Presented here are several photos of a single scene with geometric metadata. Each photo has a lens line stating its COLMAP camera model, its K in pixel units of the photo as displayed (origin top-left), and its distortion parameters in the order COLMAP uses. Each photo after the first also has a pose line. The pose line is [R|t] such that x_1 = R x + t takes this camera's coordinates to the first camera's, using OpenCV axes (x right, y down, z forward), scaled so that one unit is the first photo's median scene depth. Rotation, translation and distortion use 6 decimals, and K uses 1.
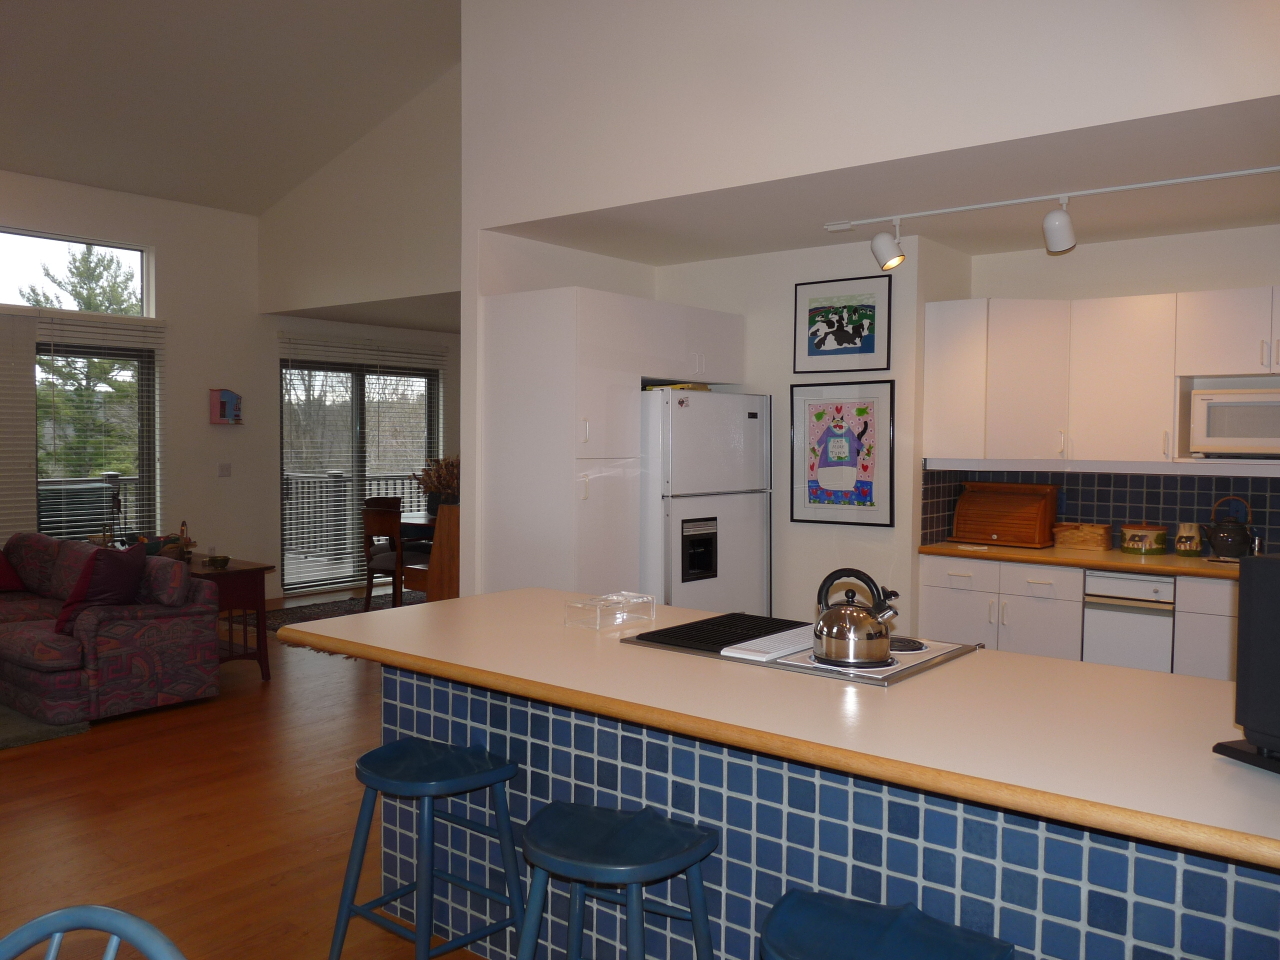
lens RADIAL K [[1013.0, 0, 640.0], [0, 1013.0, 480.0], [0, 0, 1]] dist [0.000245, -0.053866]
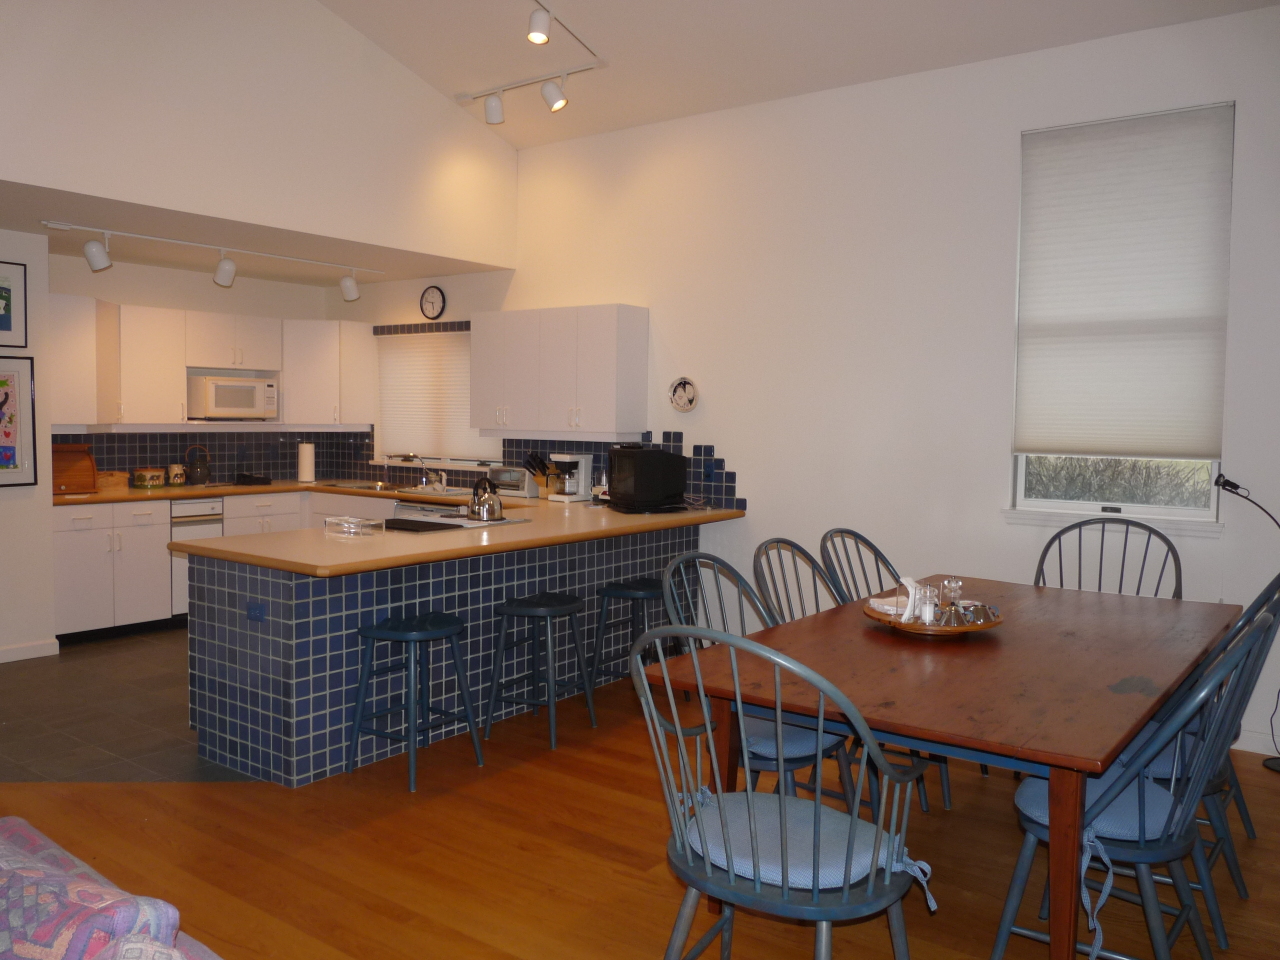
lens RADIAL K [[1042.8, 0, 640.0], [0, 1042.8, 480.0], [0, 0, 1]] dist [0.003201, 0.001073]
pose [[-0.032471, -0.072149, 0.996865, -0.990115], [0.028559, 0.996917, 0.073083, -0.027128], [-0.999065, 0.030843, -0.030310, 0.358982]]
